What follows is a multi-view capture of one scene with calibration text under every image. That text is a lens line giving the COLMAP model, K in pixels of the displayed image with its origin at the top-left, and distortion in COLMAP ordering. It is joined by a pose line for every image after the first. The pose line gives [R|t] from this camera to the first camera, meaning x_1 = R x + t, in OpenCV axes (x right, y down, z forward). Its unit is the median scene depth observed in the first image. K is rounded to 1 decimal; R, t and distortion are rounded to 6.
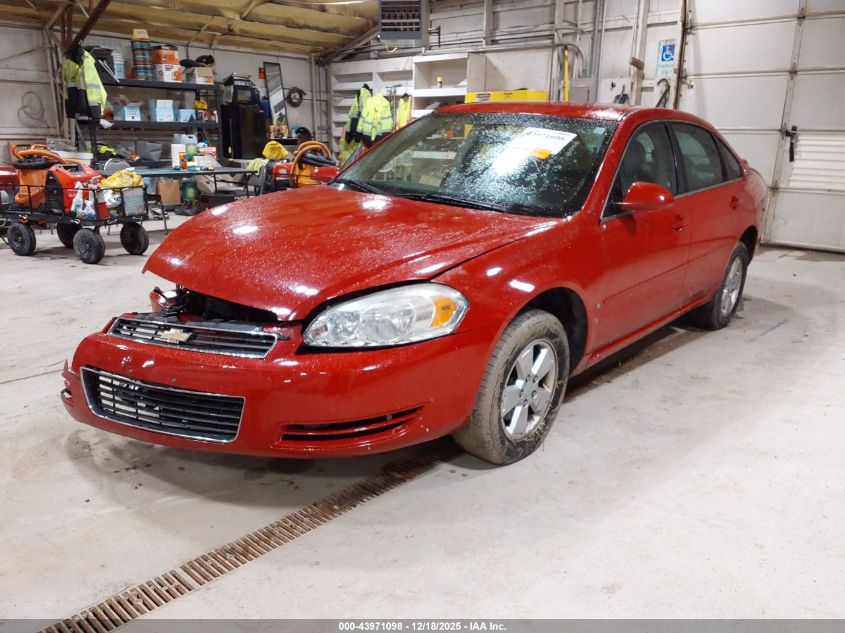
lens RADIAL K [[669.7, 0, 438.8], [0, 669.7, 316.7], [0, 0, 1]] dist [-0.000327, -0.000204]
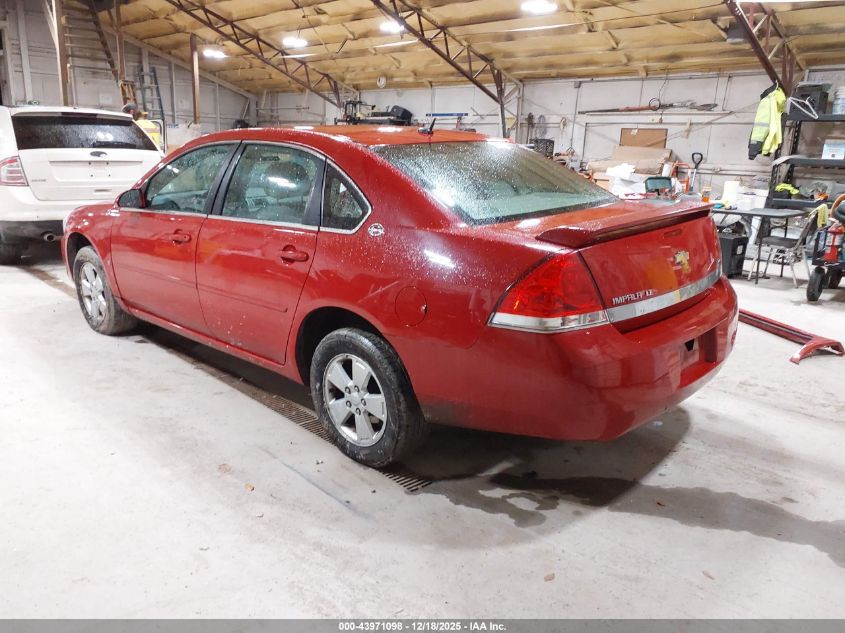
lens RADIAL K [[669.7, 0, 438.8], [0, 669.7, 316.7], [0, 0, 1]] dist [-0.000327, -0.000204]
pose [[-0.043341, 0.225556, -0.973266, 0.550927], [-0.285893, 0.930642, 0.228410, -0.152930], [0.957281, 0.288149, 0.024150, 0.546563]]
